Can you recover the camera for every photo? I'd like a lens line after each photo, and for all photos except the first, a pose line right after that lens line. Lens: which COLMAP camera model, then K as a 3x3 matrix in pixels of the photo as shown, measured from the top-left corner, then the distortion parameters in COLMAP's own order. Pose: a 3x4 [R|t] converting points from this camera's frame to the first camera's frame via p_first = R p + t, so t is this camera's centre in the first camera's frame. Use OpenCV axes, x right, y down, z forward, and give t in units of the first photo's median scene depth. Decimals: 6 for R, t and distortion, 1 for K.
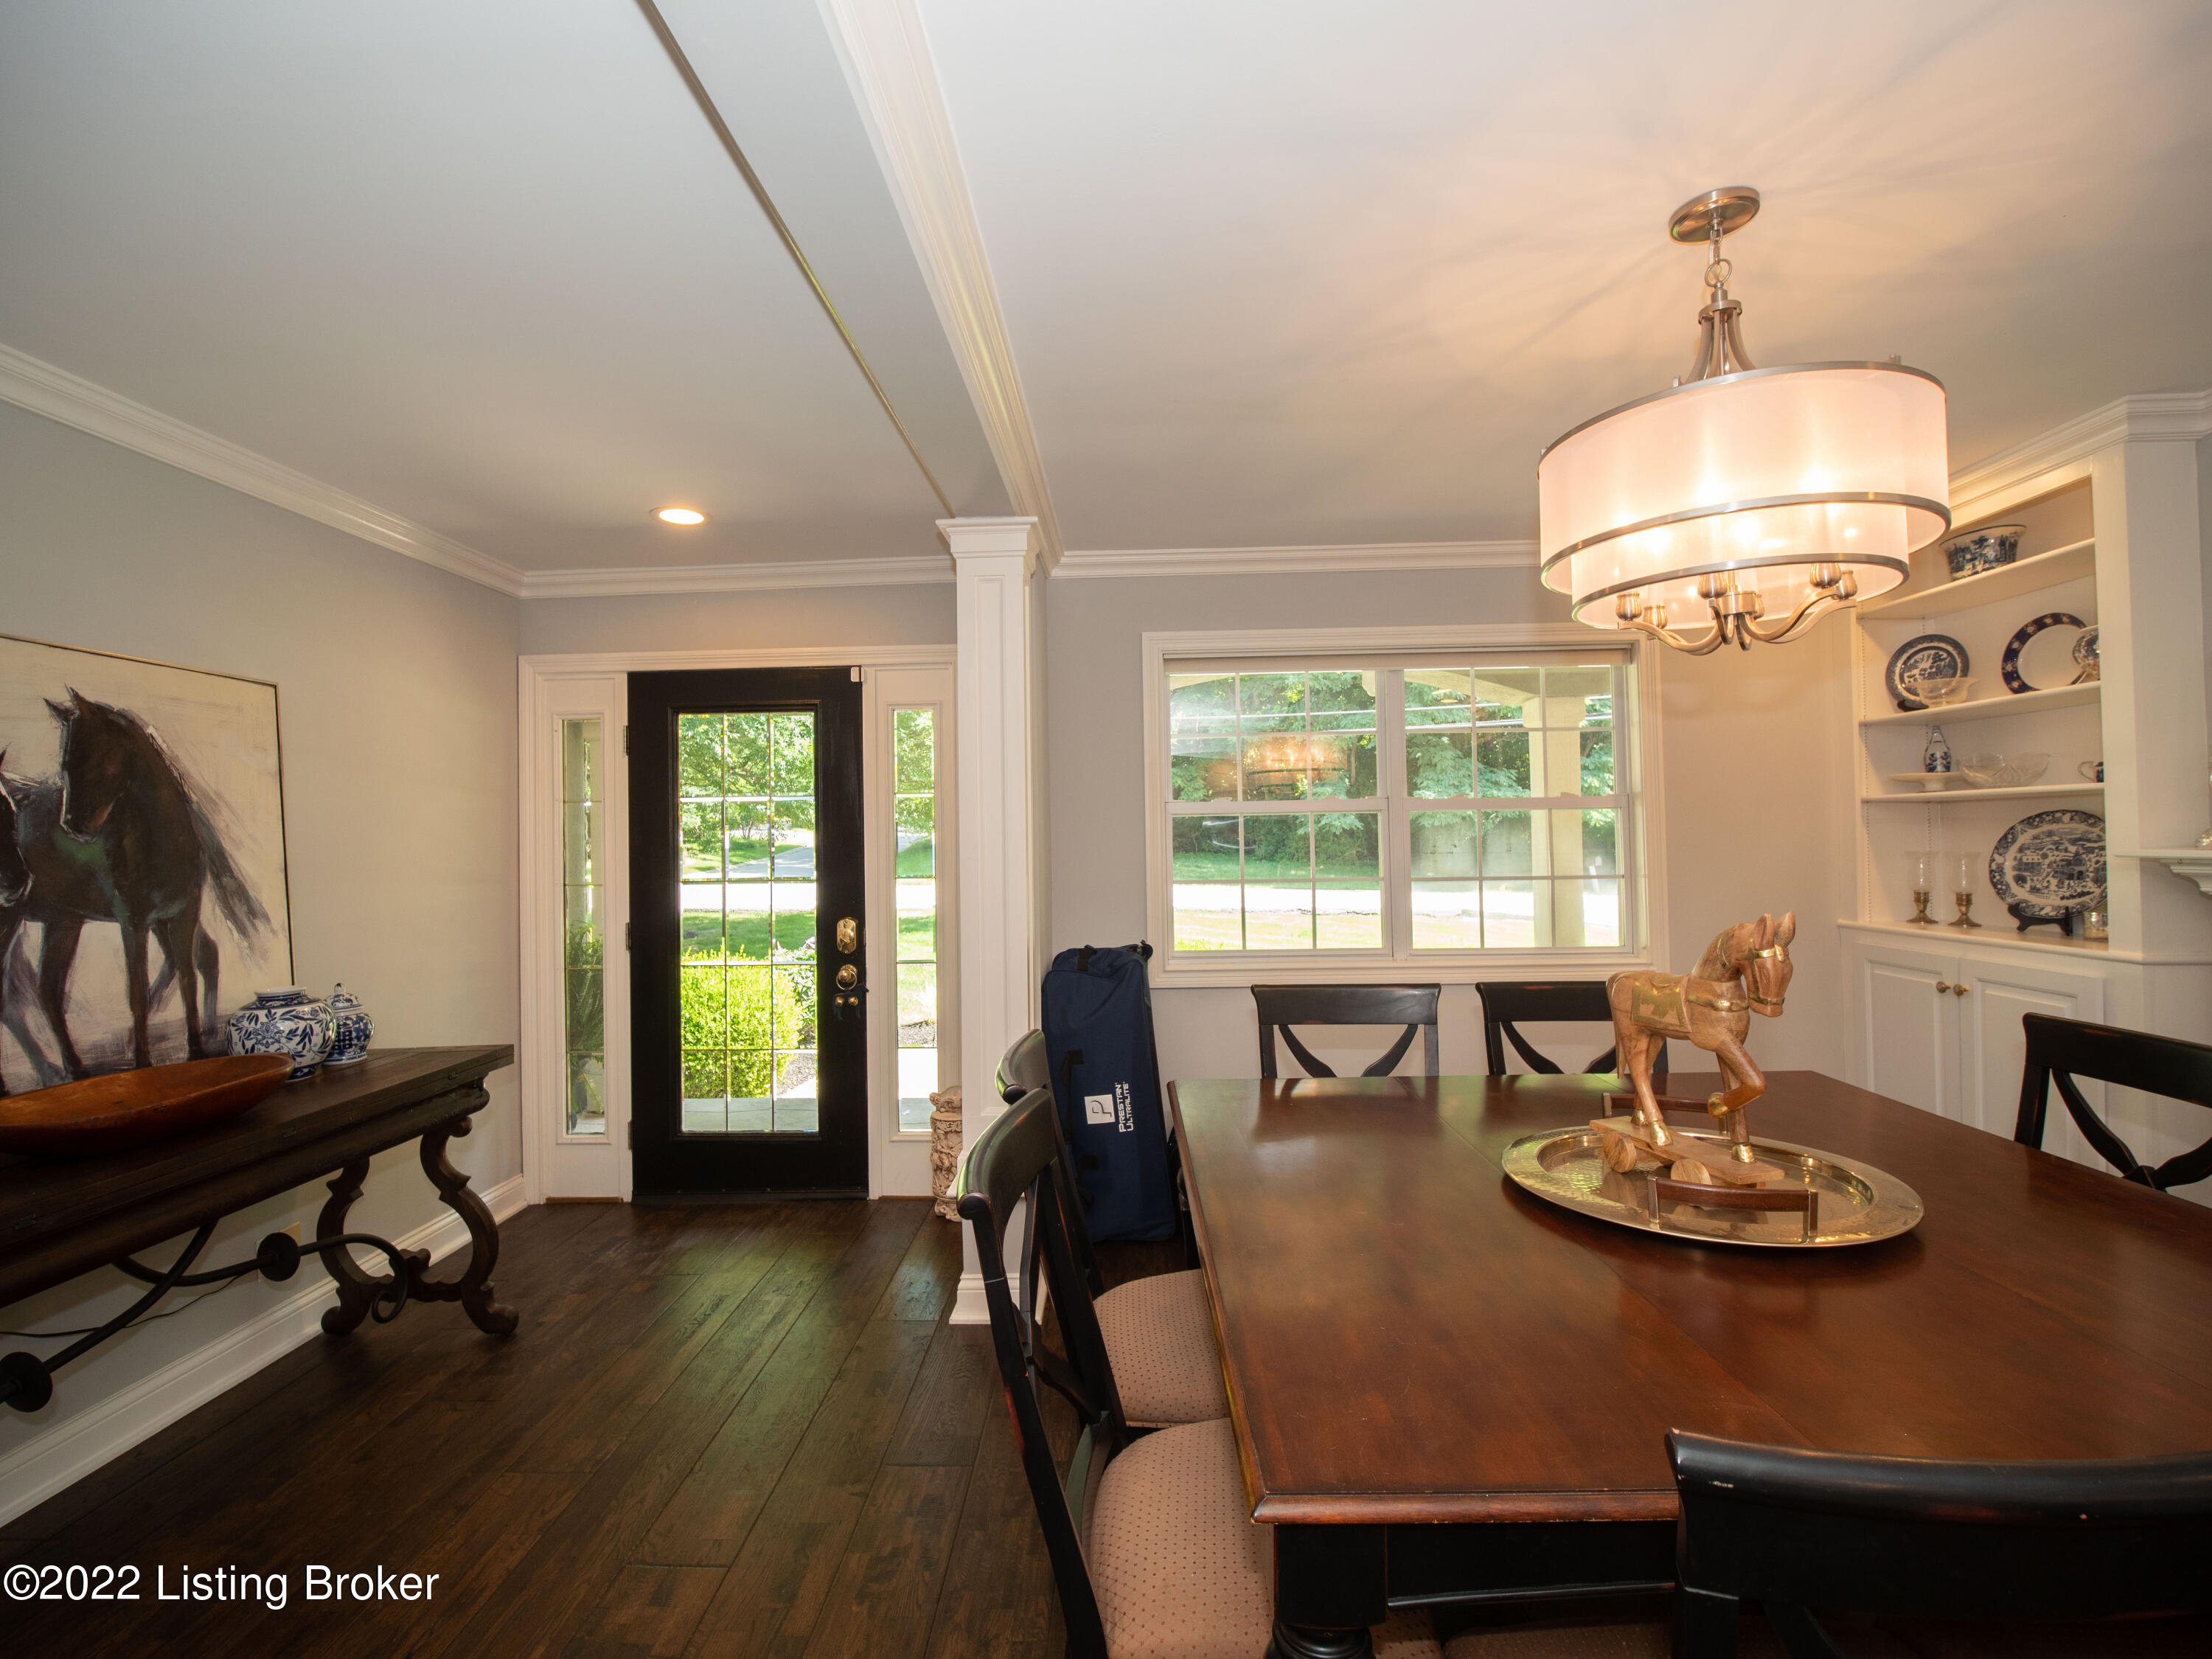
lens RADIAL K [[1012.9, 0, 1104.2], [0, 1012.9, 824.3], [0, 0, 1]] dist [-0.013923, 0.000051]
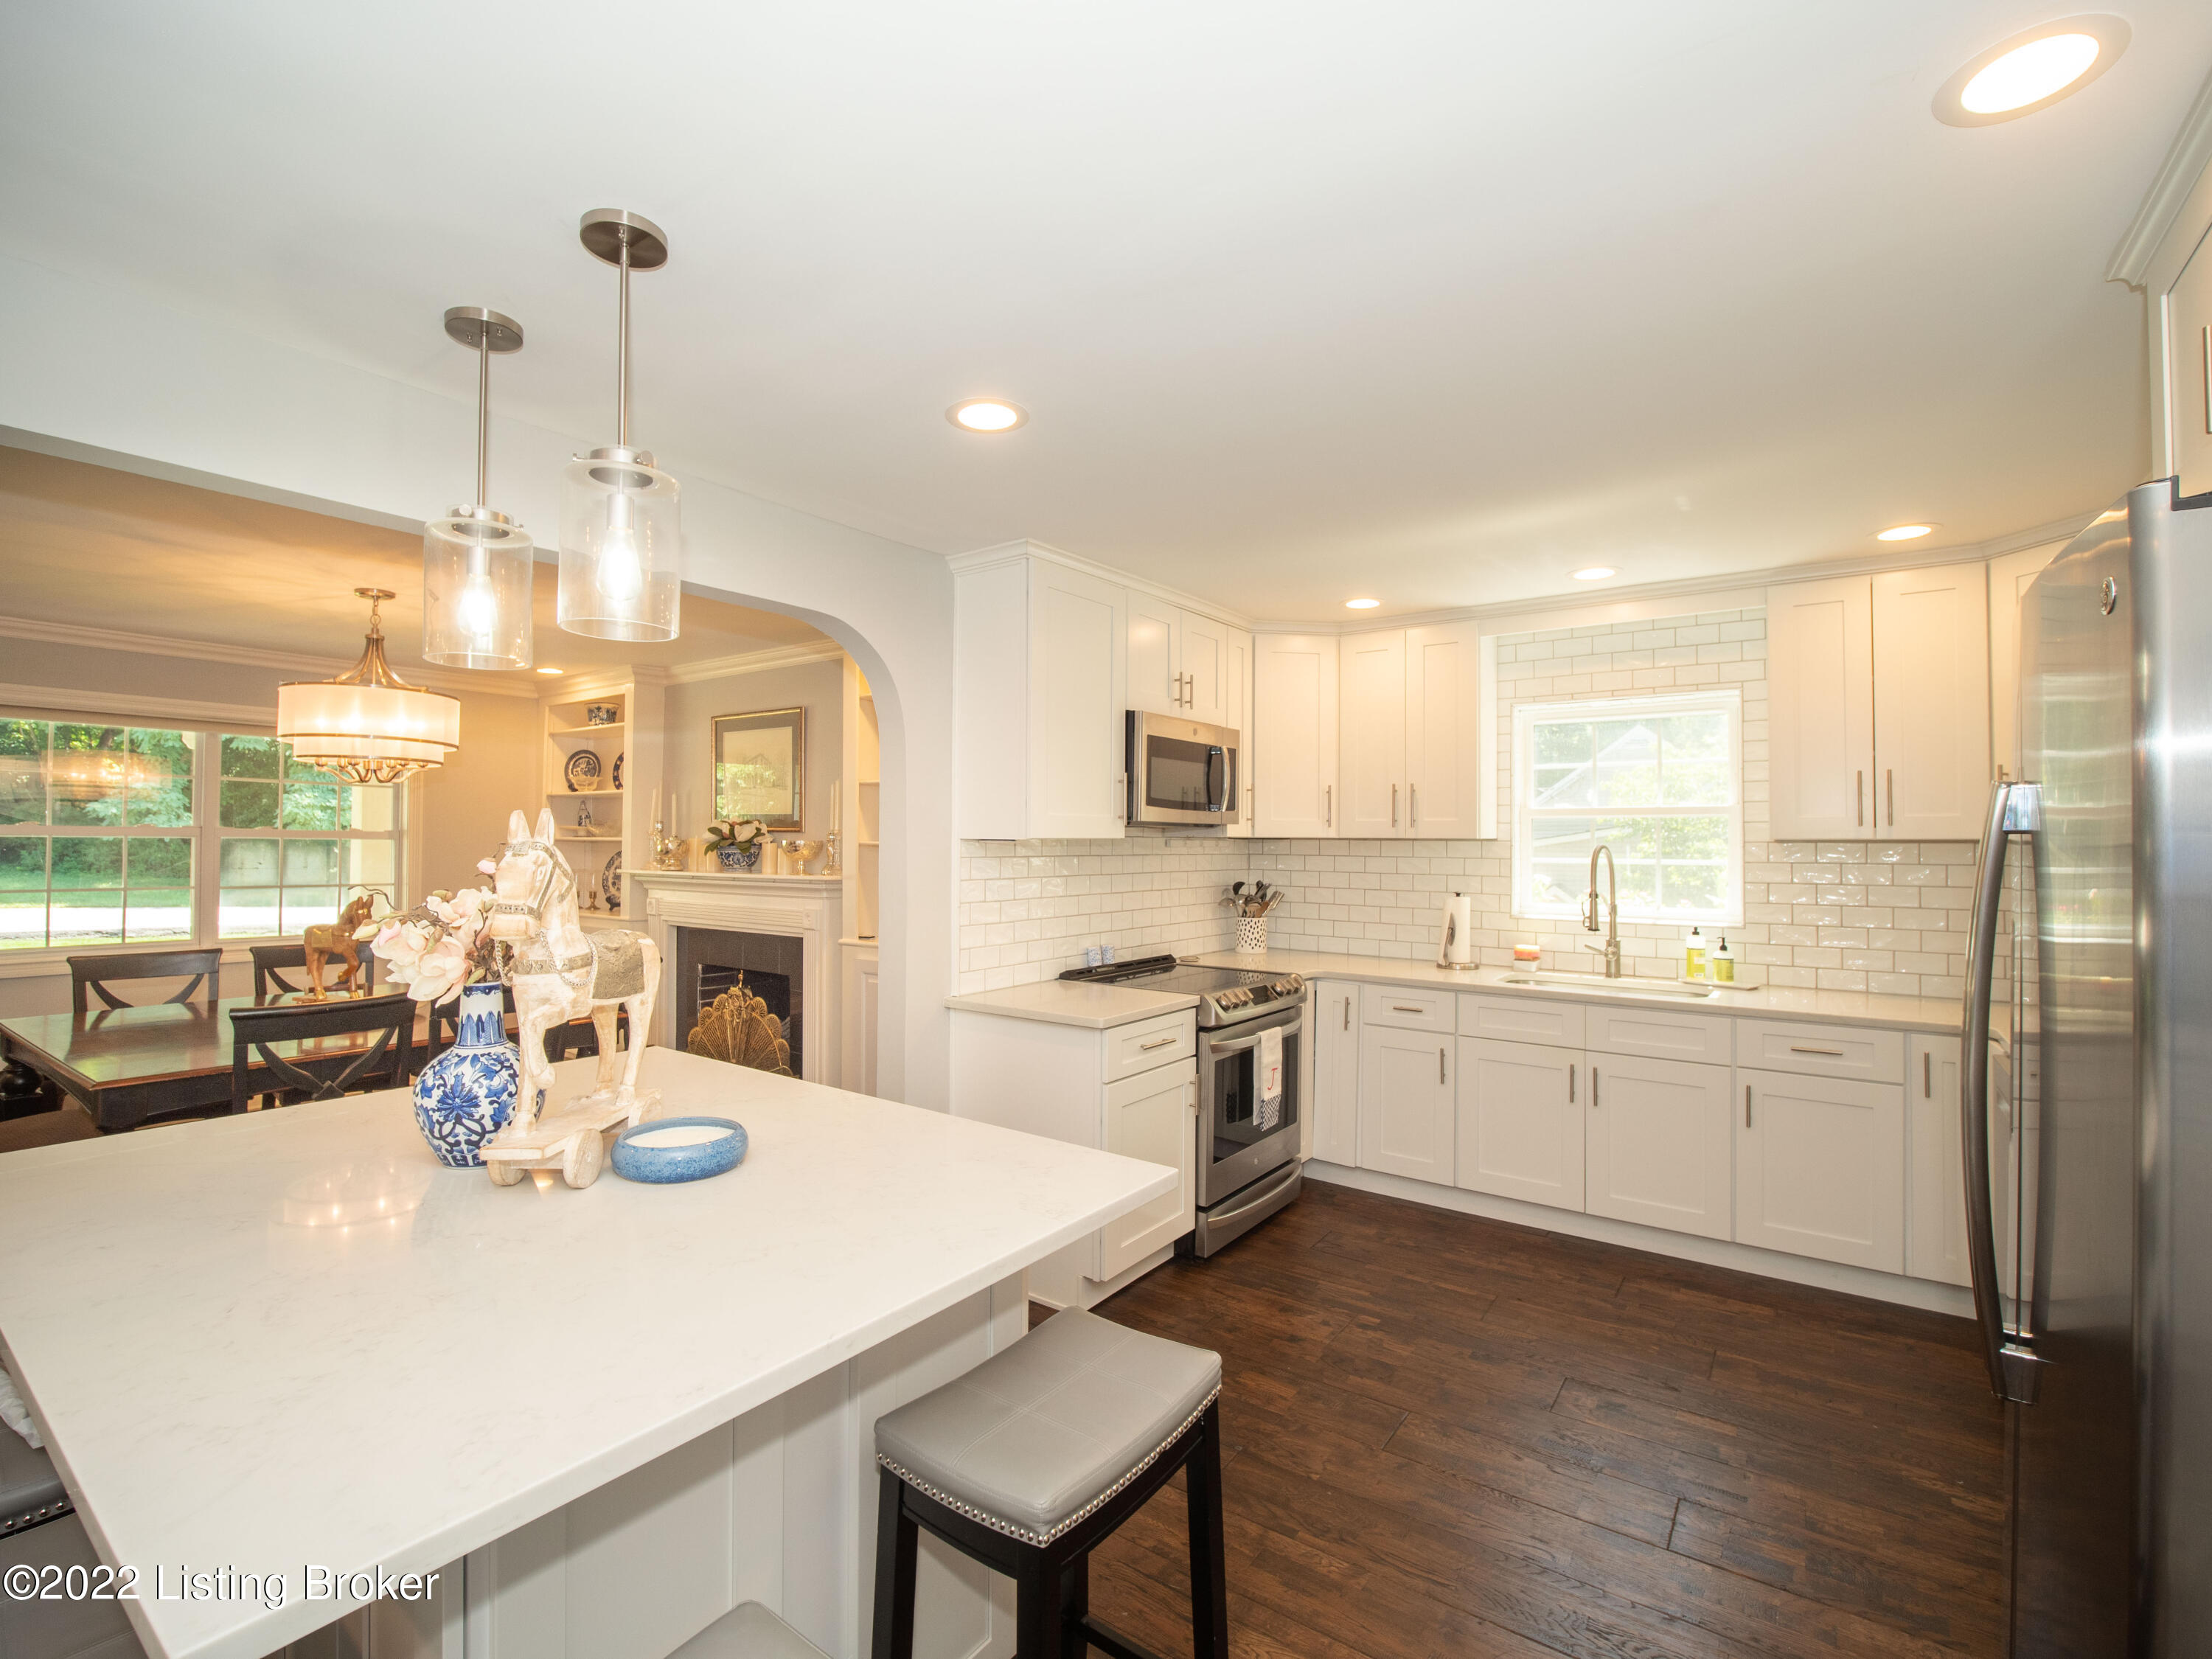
lens RADIAL K [[1012.9, 0, 1107.6], [0, 1012.9, 832.3], [0, 0, 1]] dist [-0.013923, 0.000051]
pose [[0.555868, 0.028818, 0.830771, -0.183016], [-0.028110, 0.999479, -0.015862, -0.040547], [-0.830795, -0.014536, 0.556388, -0.875855]]
